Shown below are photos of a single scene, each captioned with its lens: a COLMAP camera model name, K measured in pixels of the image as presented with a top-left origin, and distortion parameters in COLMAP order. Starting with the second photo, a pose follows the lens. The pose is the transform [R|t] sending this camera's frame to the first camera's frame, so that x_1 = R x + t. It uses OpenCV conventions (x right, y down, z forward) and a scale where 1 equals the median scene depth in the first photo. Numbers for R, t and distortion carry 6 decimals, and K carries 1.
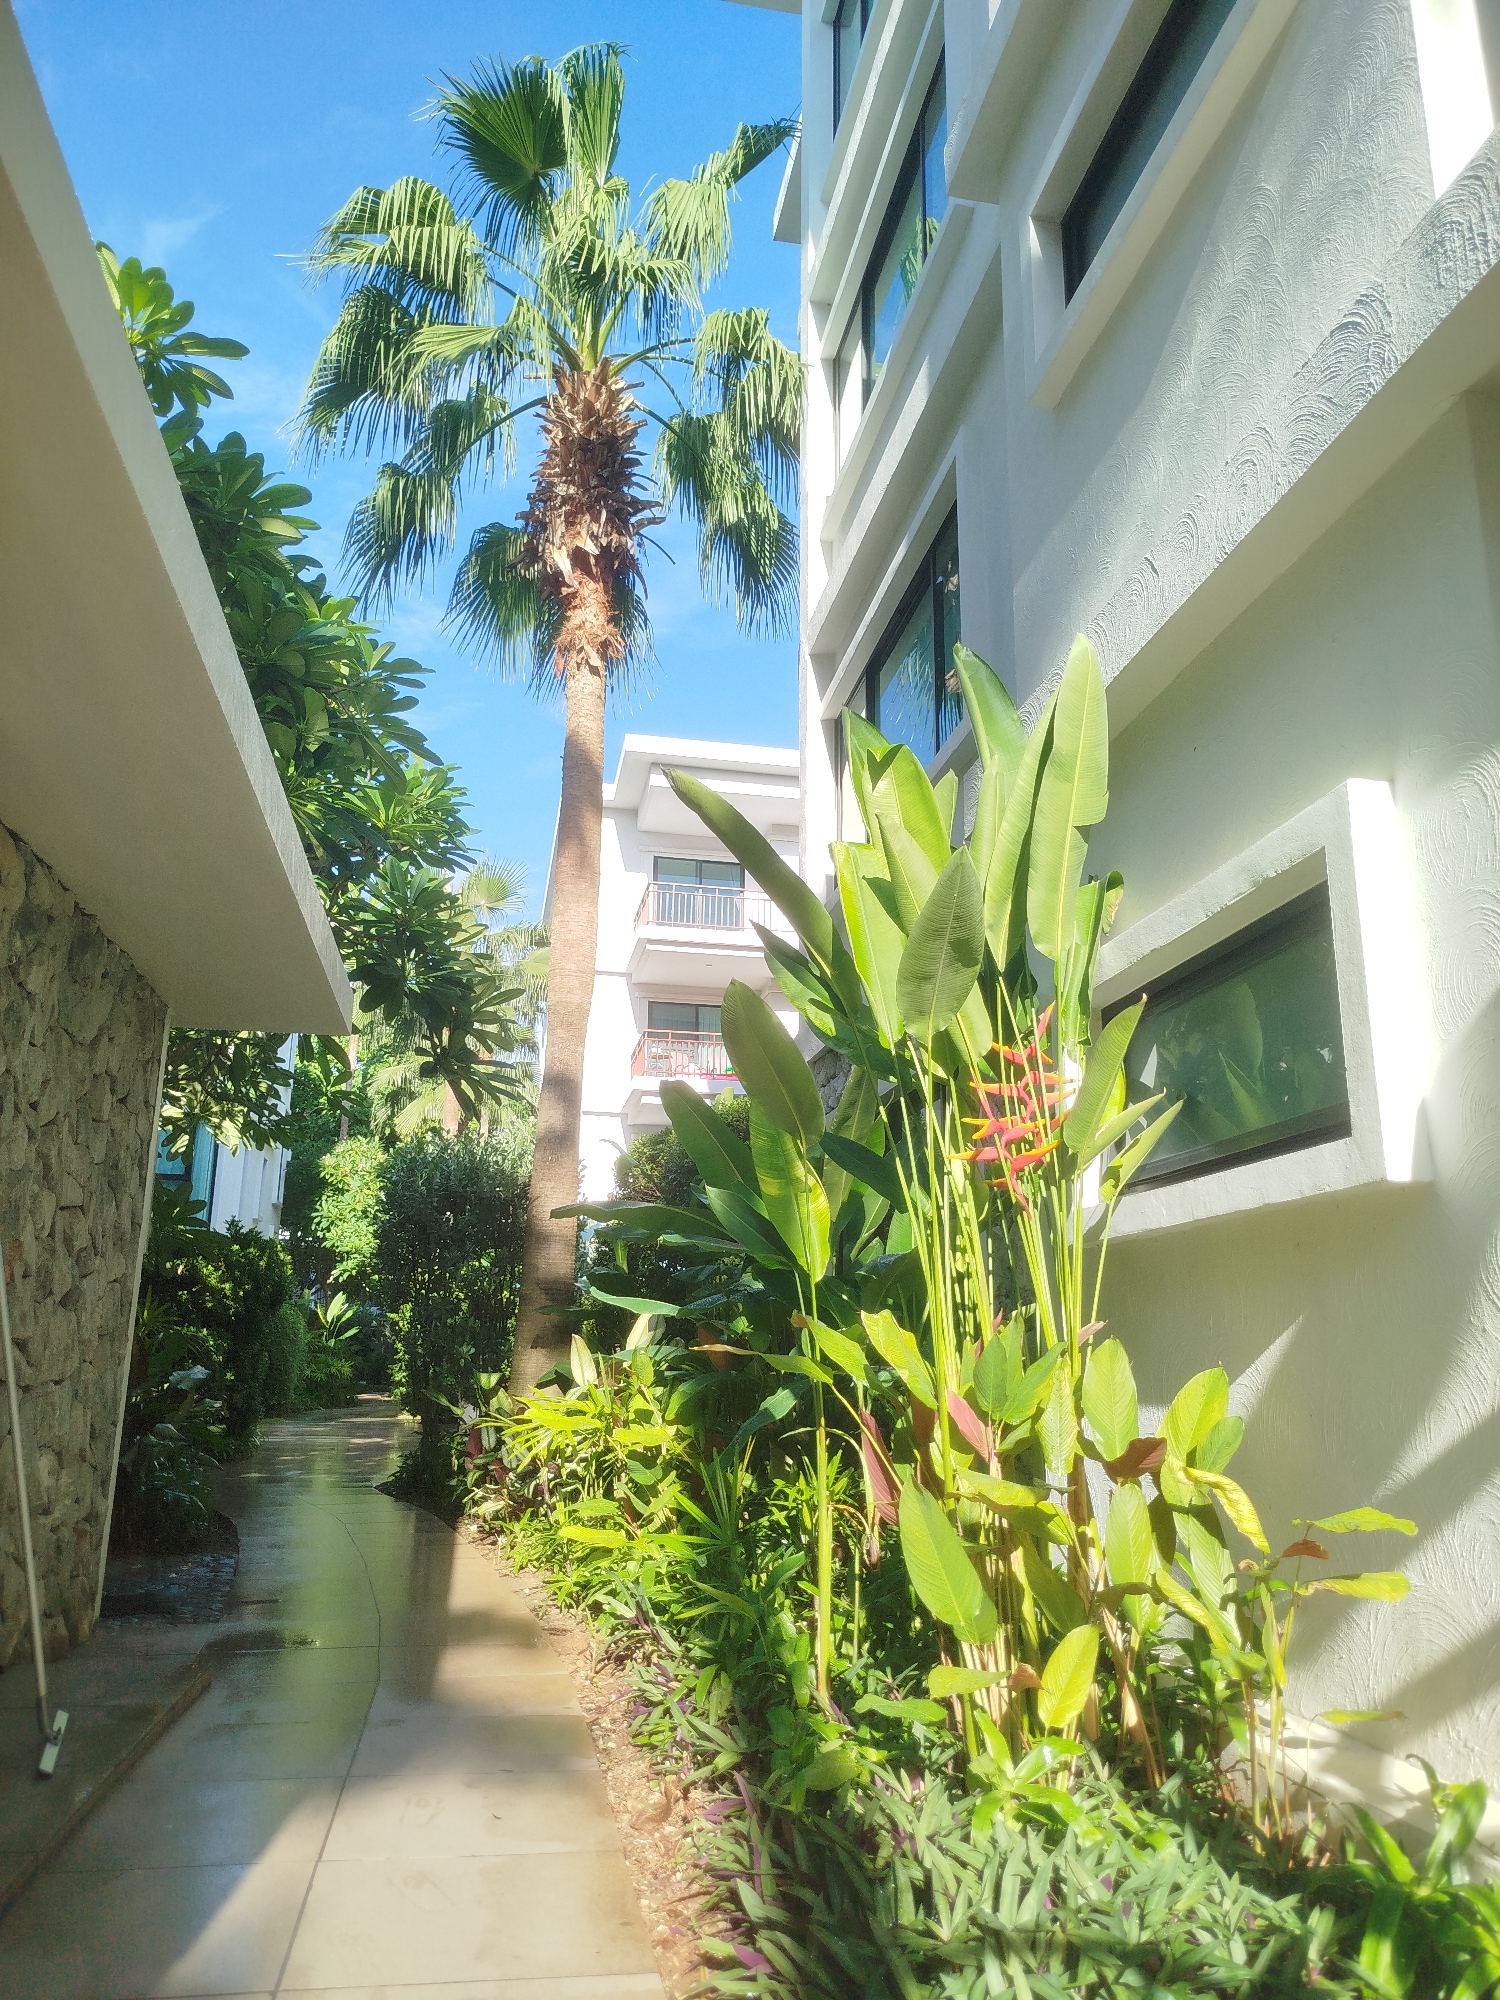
lens RADIAL K [[1402.0, 0, 750.0], [0, 1402.0, 1000.0], [0, 0, 1]] dist [0.000754, -0.001182]
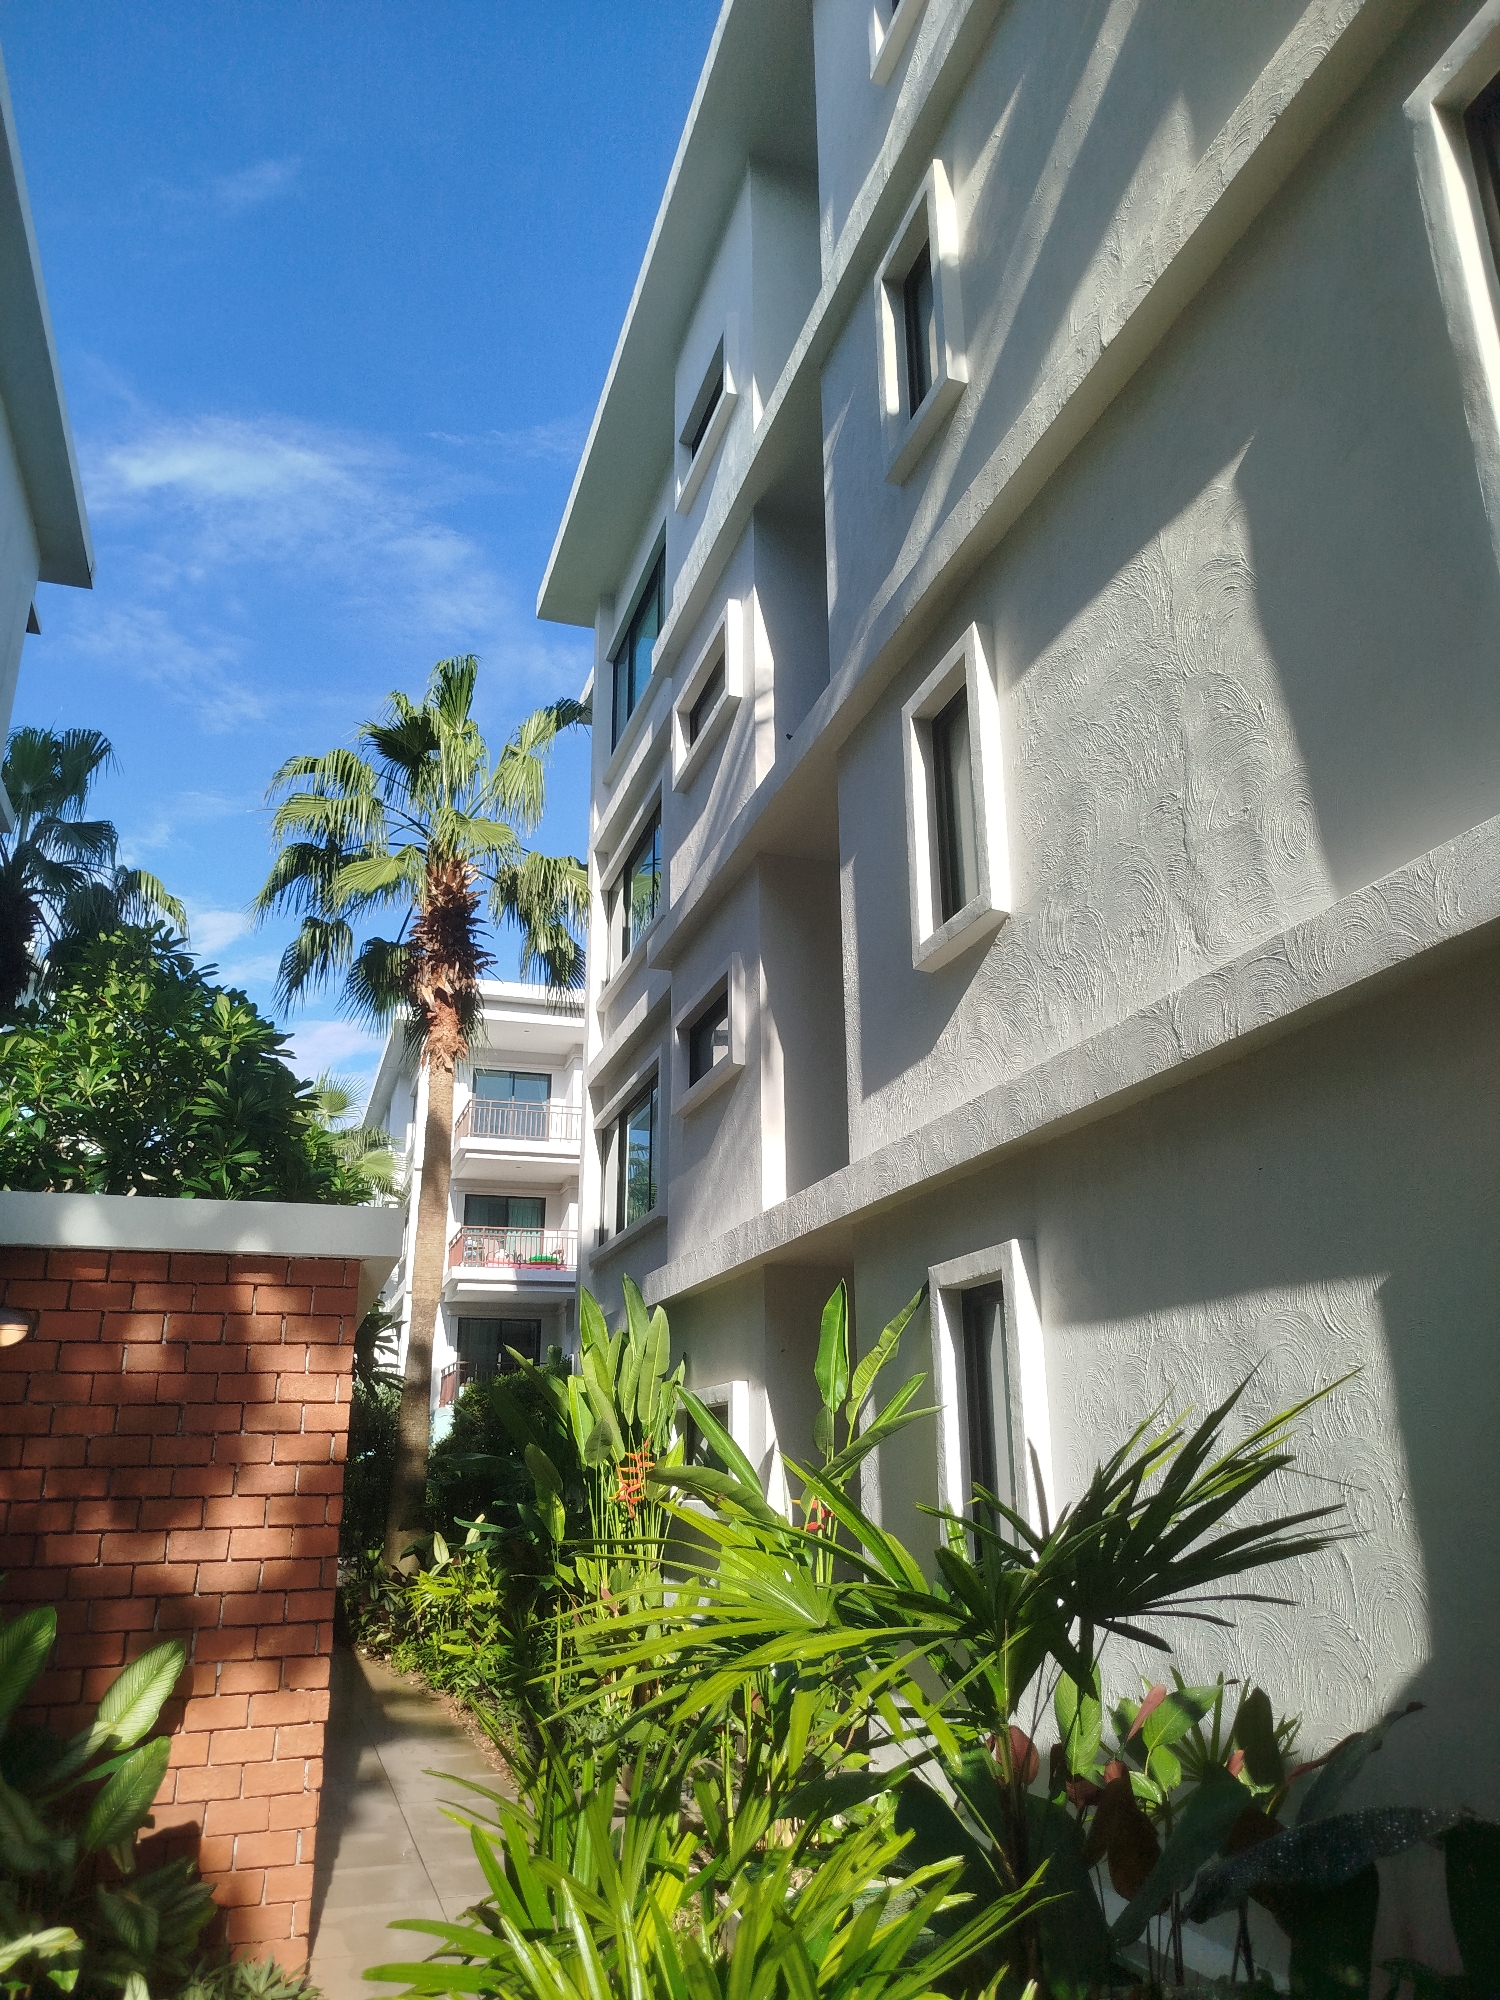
lens RADIAL K [[1402.0, 0, 750.0], [0, 1402.0, 1000.0], [0, 0, 1]] dist [0.000754, -0.001182]
pose [[0.990595, 0.023631, 0.134772, 0.007828], [-0.013756, 0.997183, -0.073737, -0.224119], [-0.136135, 0.071189, 0.988129, -0.617283]]
